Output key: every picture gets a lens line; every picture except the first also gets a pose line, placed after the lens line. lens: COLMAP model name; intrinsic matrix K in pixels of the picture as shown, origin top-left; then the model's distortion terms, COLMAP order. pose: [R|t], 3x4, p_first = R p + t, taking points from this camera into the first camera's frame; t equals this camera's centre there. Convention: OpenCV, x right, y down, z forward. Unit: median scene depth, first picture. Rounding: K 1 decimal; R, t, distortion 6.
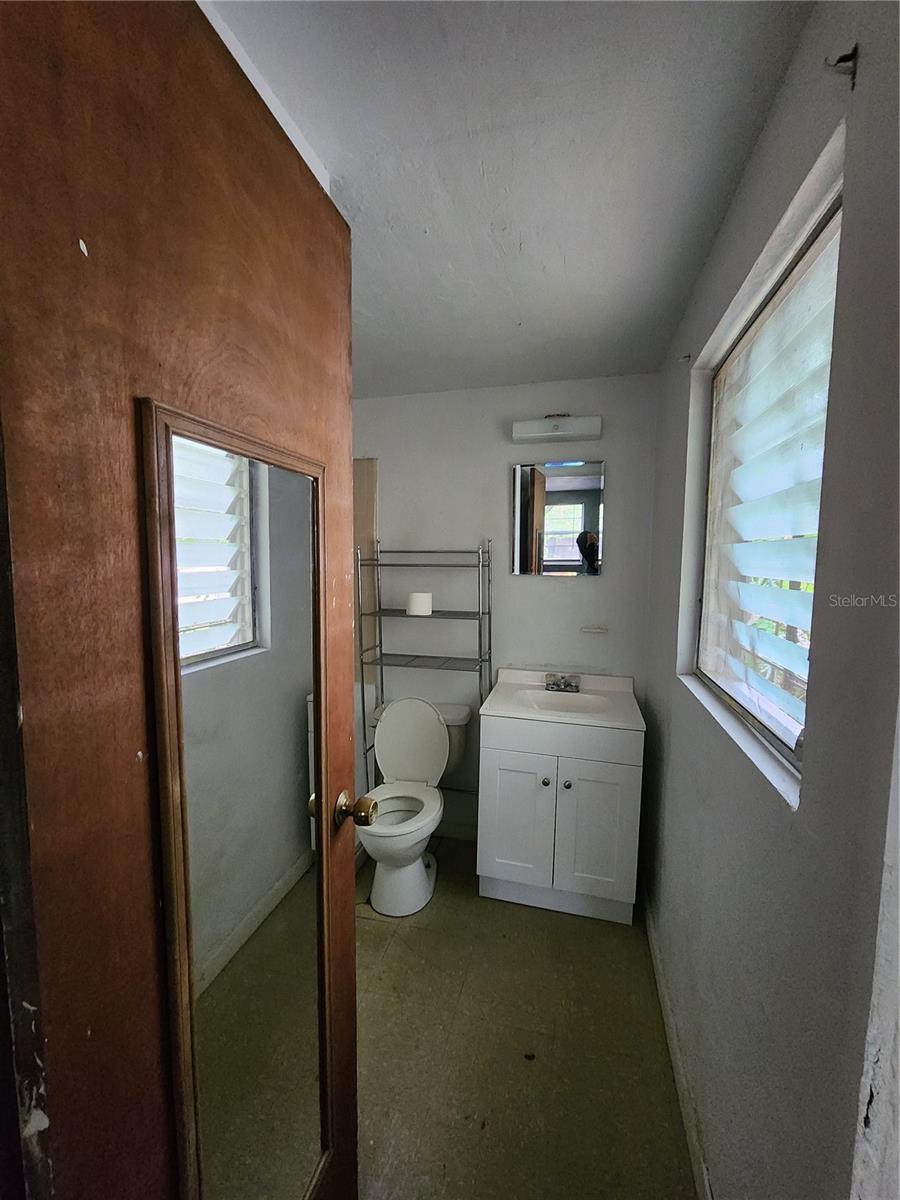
lens RADIAL K [[493.8, 0, 450.0], [0, 493.8, 600.0], [0, 0, 1]] dist [0.003111, -0.003006]
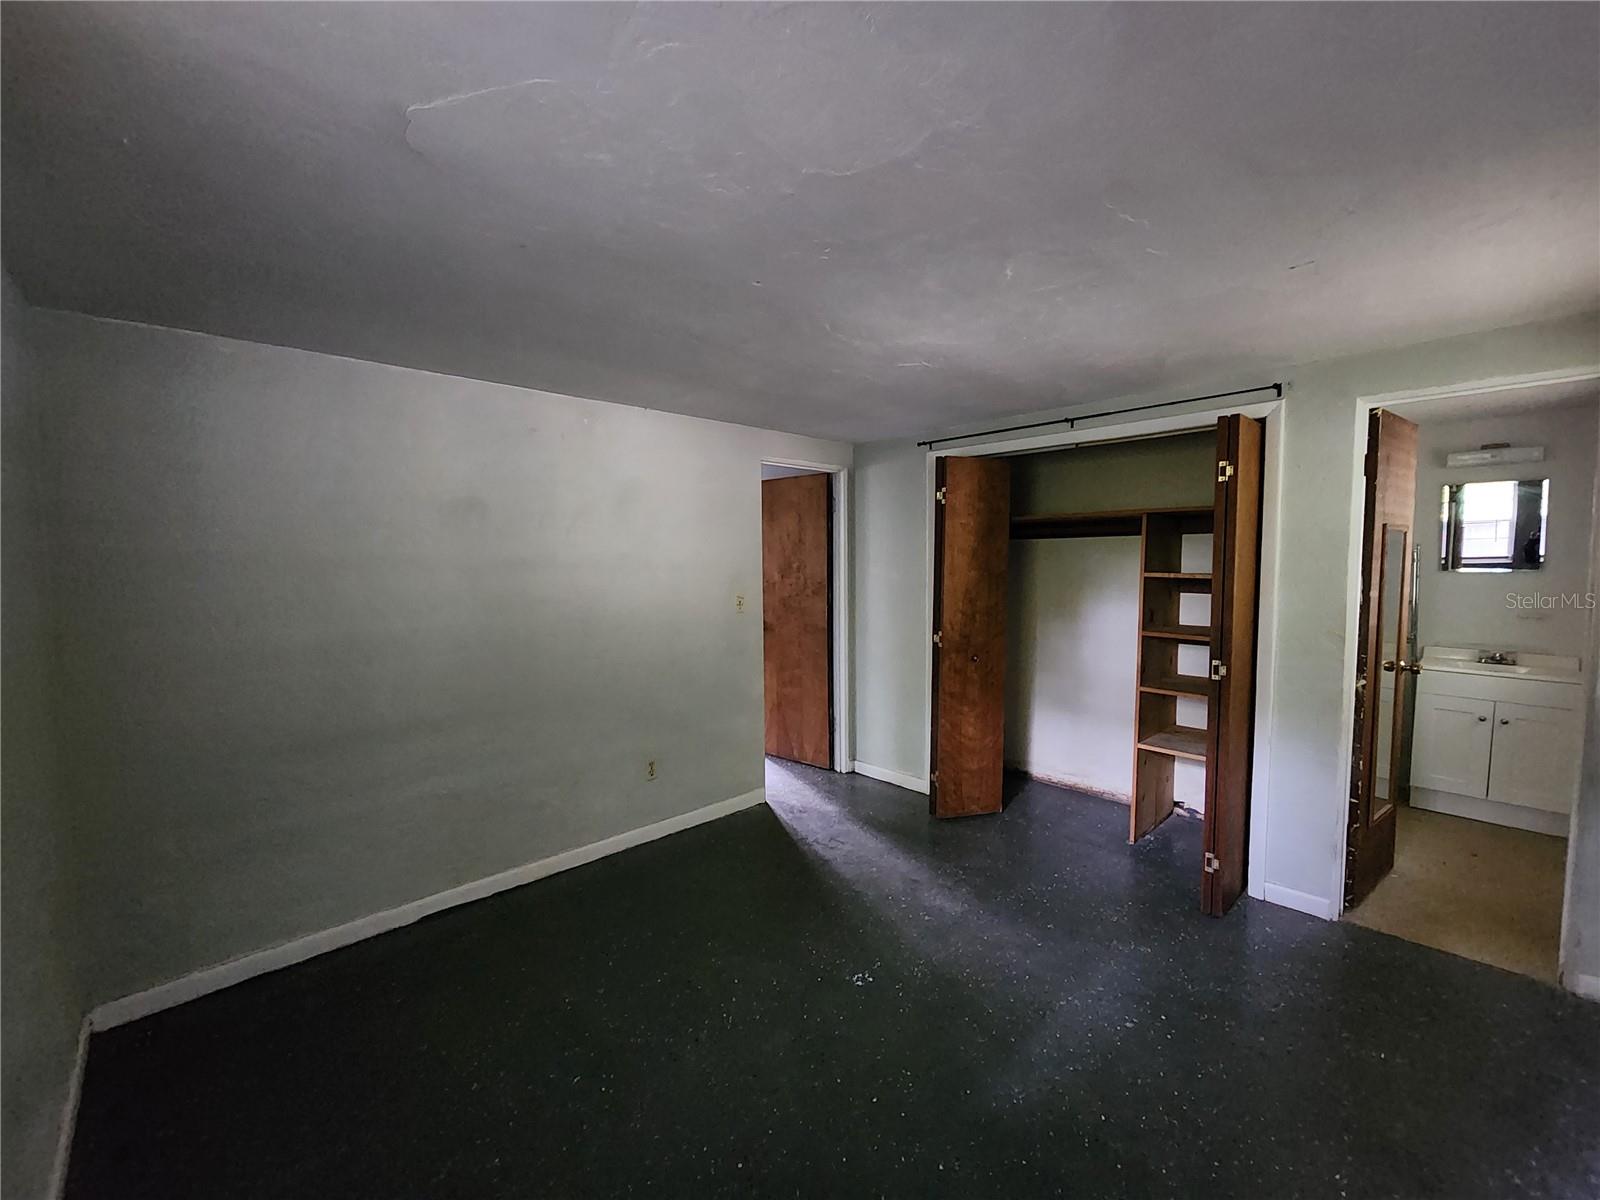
lens RADIAL K [[658.3, 0, 800.0], [0, 658.3, 600.0], [0, 0, 1]] dist [0.003111, -0.003006]
pose [[0.852176, 0.017772, -0.522953, -0.380864], [-0.028263, 0.999527, -0.012087, 0.091211], [0.522491, 0.025080, 0.852276, -1.254337]]
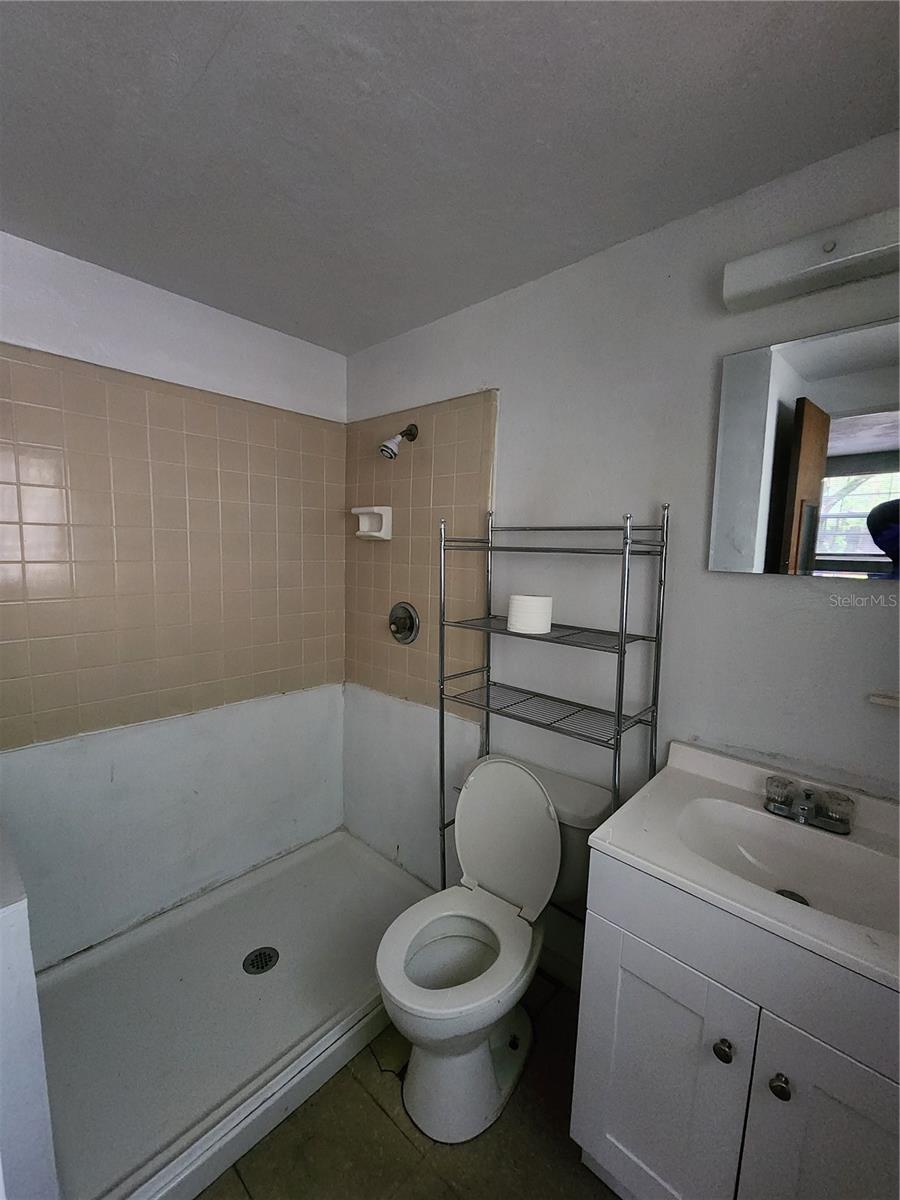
lens RADIAL K [[493.8, 0, 450.0], [0, 493.8, 600.0], [0, 0, 1]] dist [0.003111, -0.003006]
pose [[0.886552, 0.065835, -0.457921, 0.125367], [-0.059045, 0.997830, 0.029143, -0.020547], [0.458846, 0.001201, 0.888515, 0.410960]]
